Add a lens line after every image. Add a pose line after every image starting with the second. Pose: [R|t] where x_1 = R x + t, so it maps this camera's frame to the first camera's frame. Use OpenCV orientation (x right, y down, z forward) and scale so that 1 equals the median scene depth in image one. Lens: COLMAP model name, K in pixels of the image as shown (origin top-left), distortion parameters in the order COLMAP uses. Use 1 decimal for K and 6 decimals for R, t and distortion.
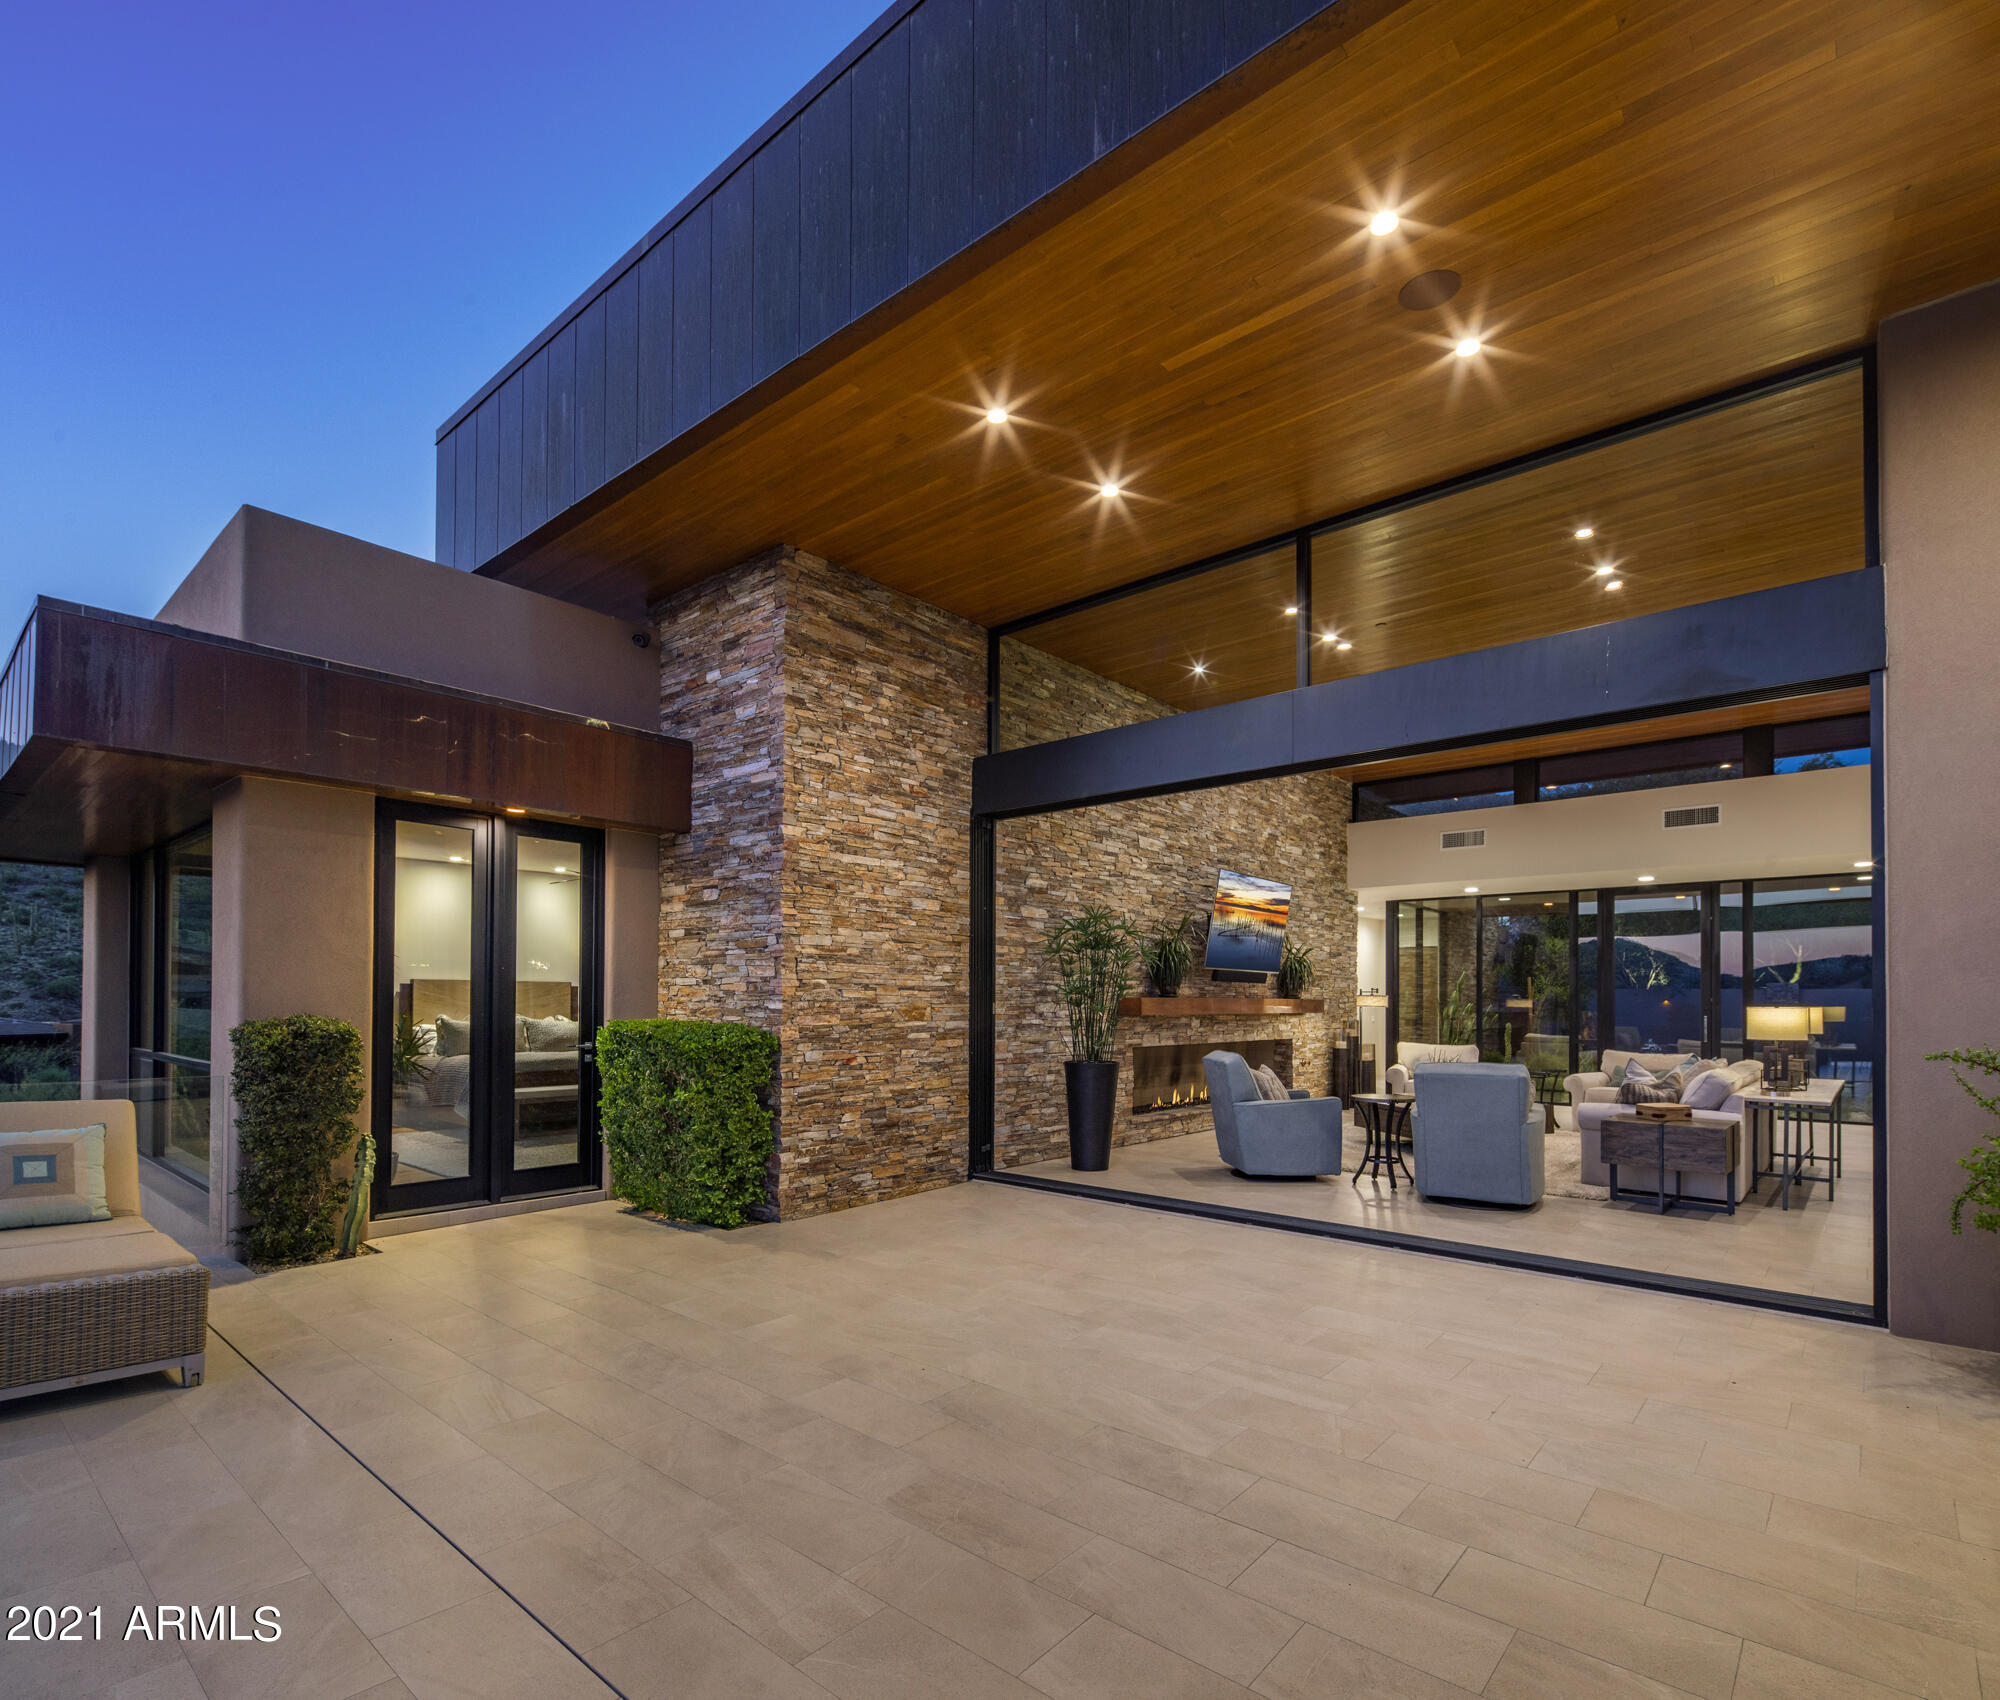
lens RADIAL K [[1000.2, 0, 931.3], [0, 1000.2, 987.1], [0, 0, 1]] dist [-0.001908, 0.002170]
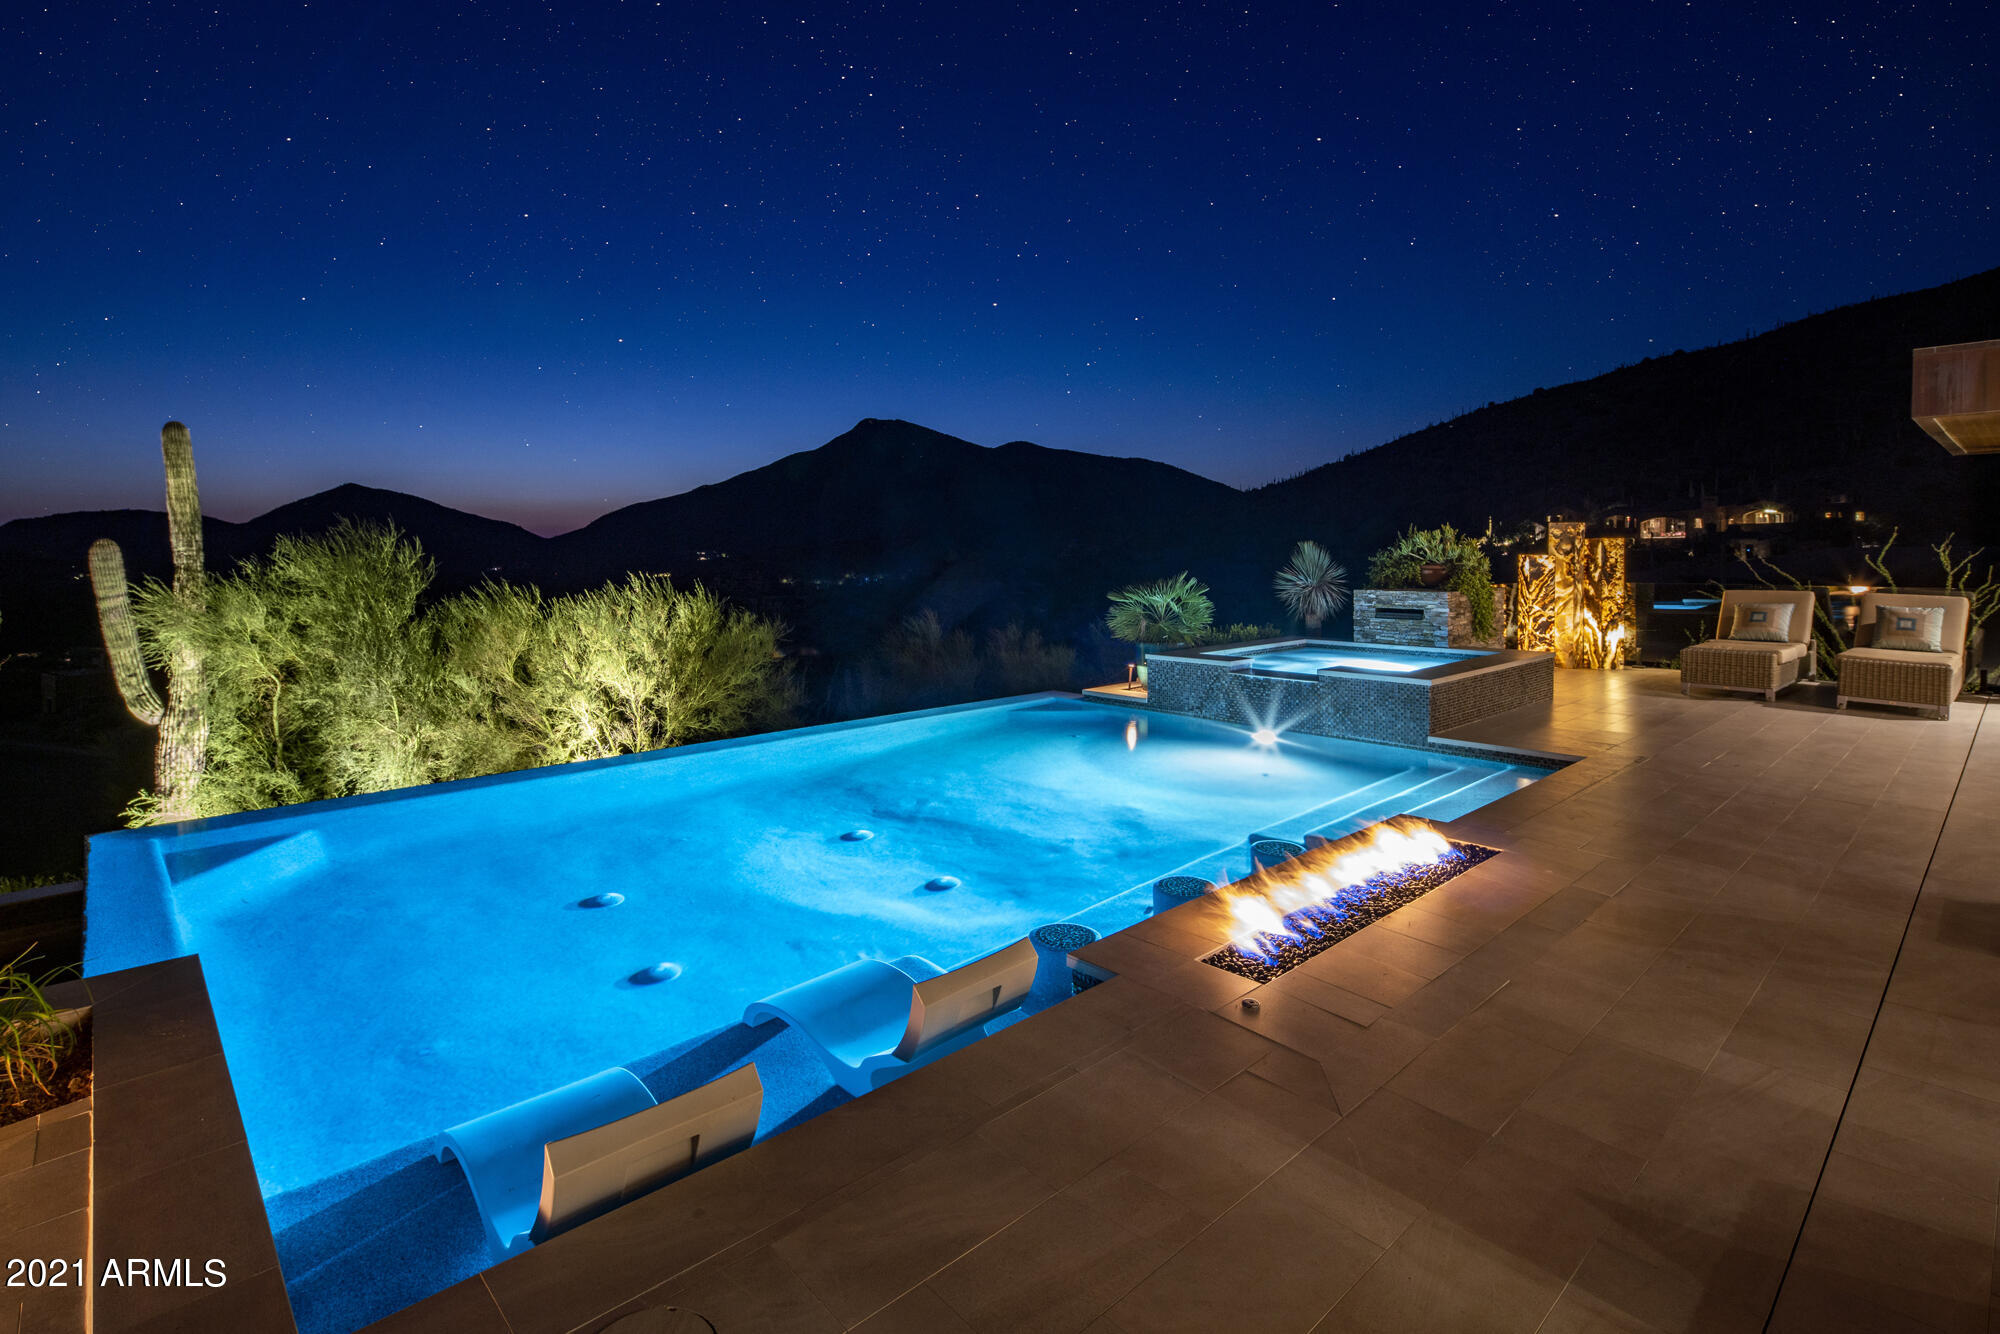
lens RADIAL K [[980.1, 0, 986.2], [0, 980.1, 561.1], [0, 0, 1]] dist [0.004801, -0.003480]
pose [[-0.080088, 0.008356, -0.996753, 0.782028], [0.025207, 0.999662, 0.006355, -0.010023], [0.996469, -0.024617, -0.080272, -0.458774]]
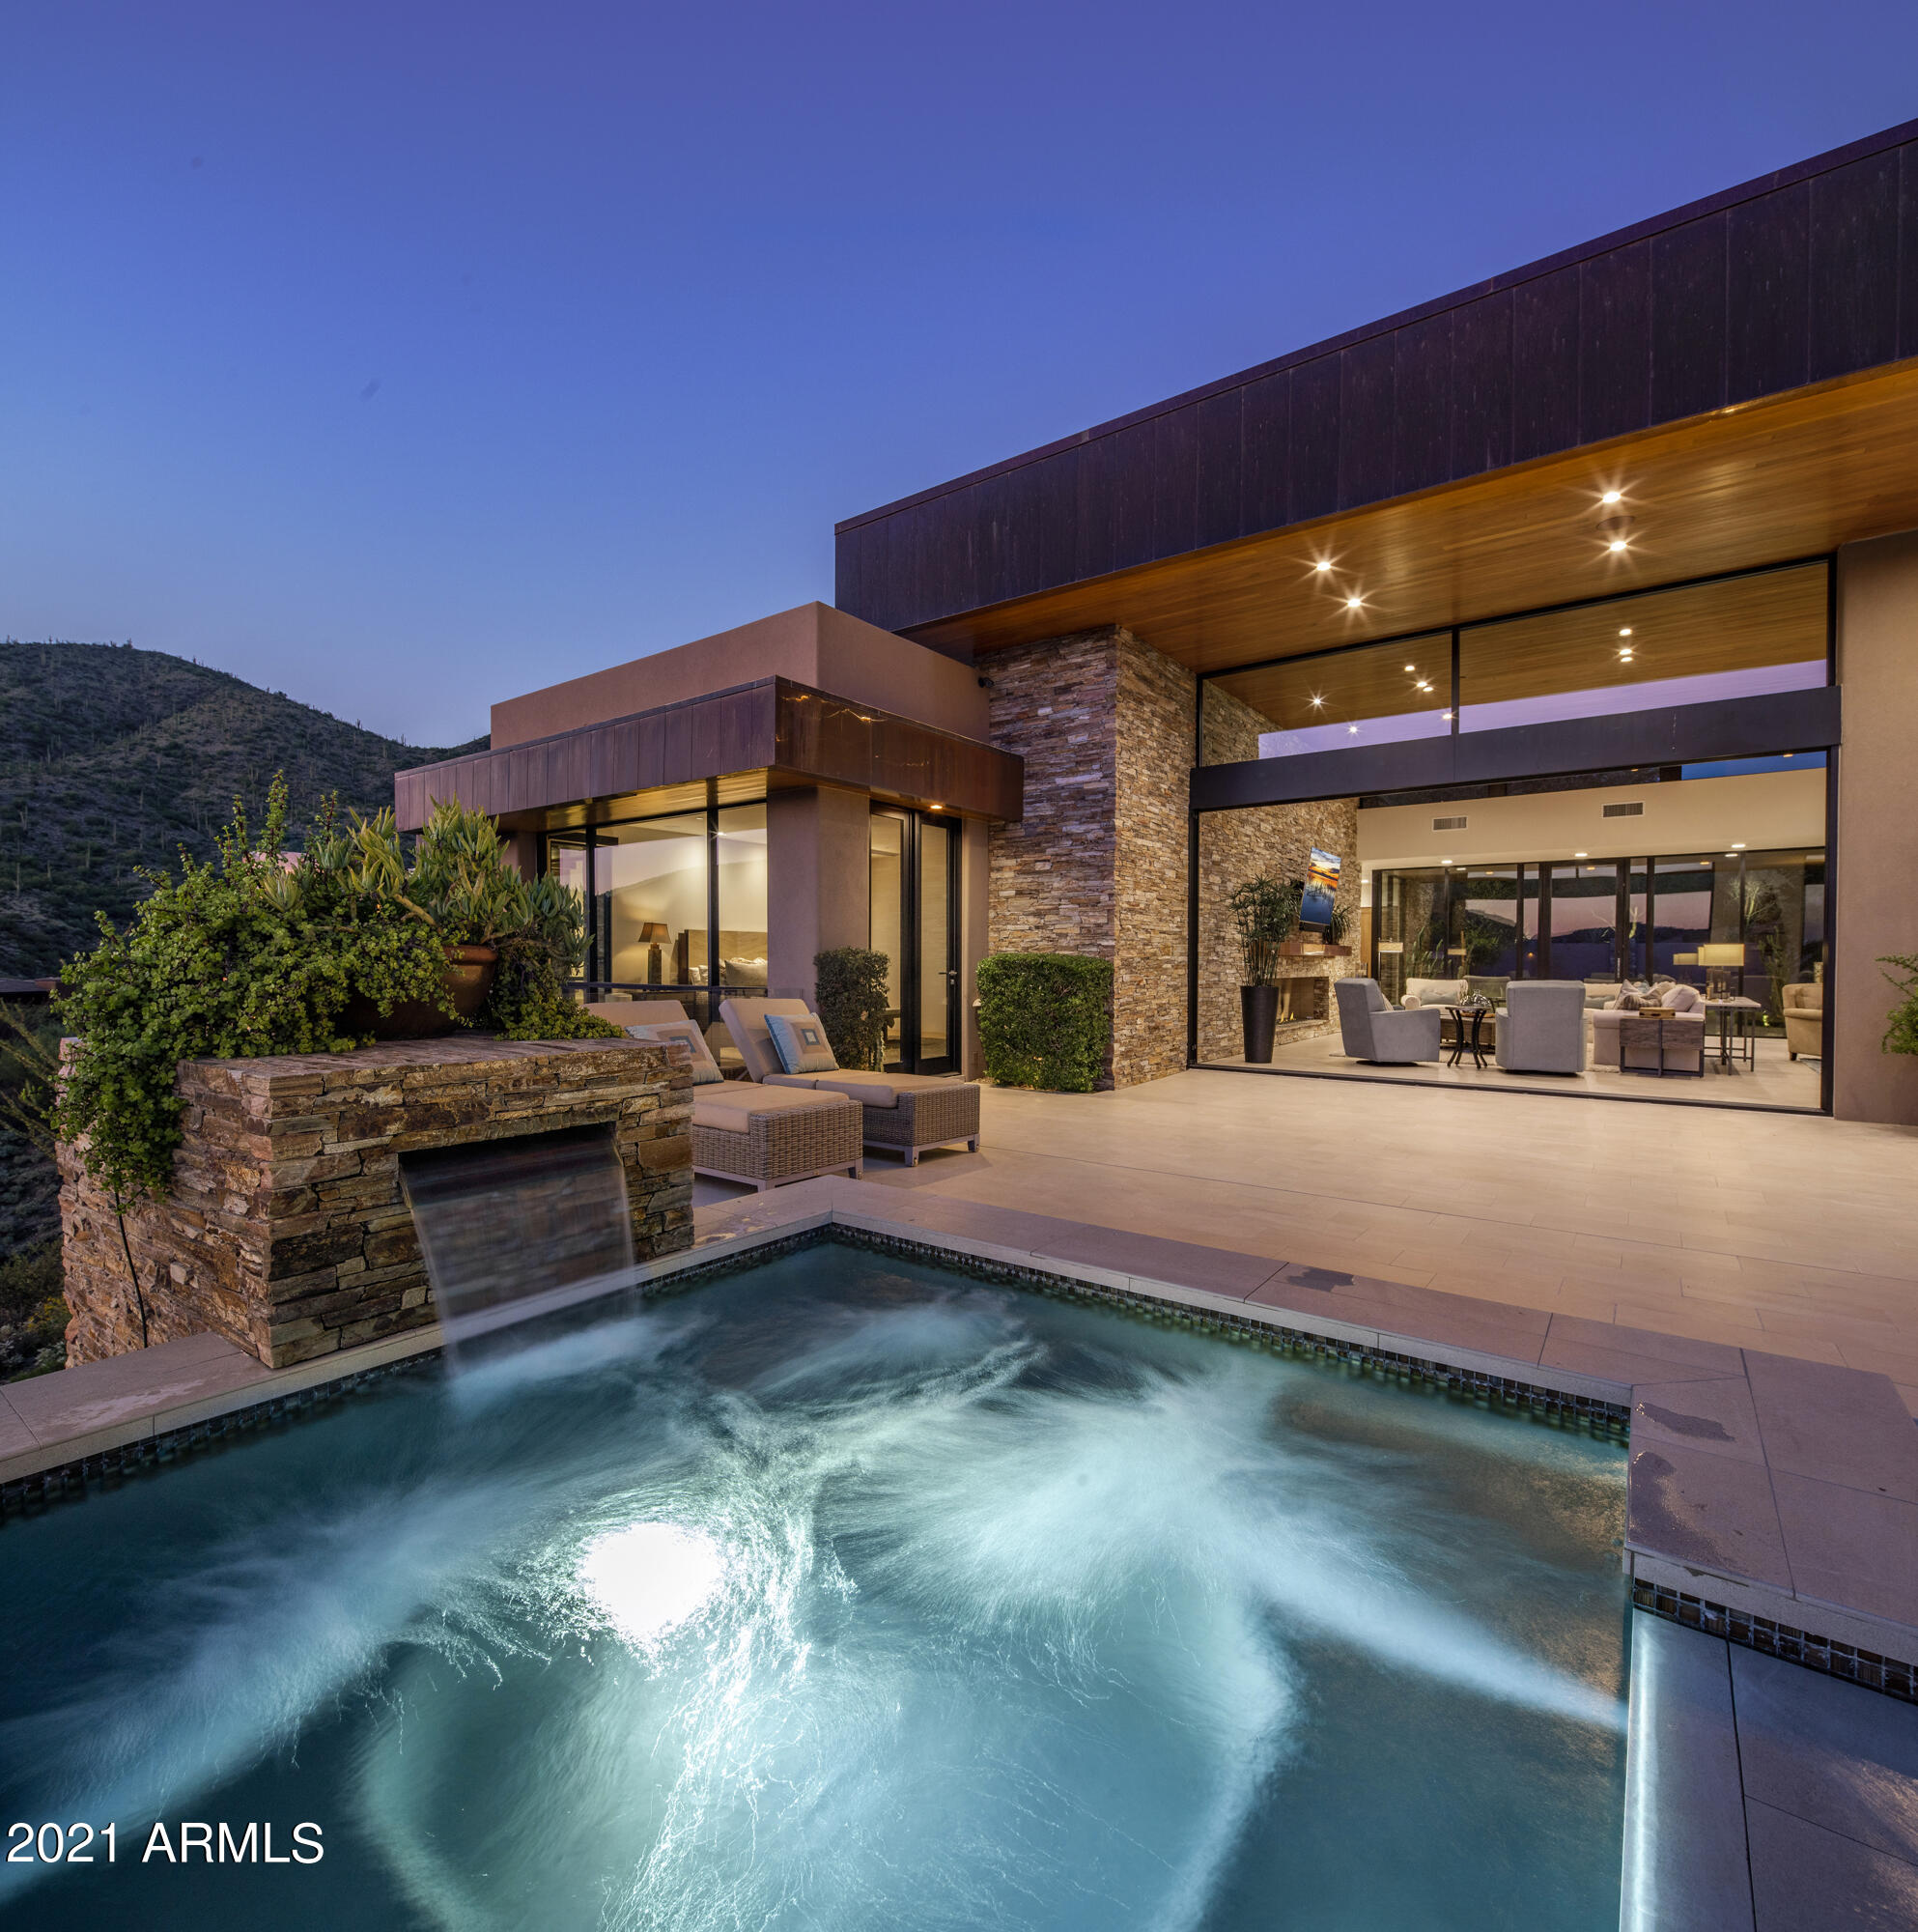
lens RADIAL K [[932.2, 0, 947.6], [0, 932.2, 971.1], [0, 0, 1]] dist [0.002499, -0.000548]
pose [[0.995350, -0.005310, 0.096181, -0.473330], [0.002677, 0.999619, 0.027480, 0.019556], [-0.096291, -0.027095, 0.994984, -0.303429]]
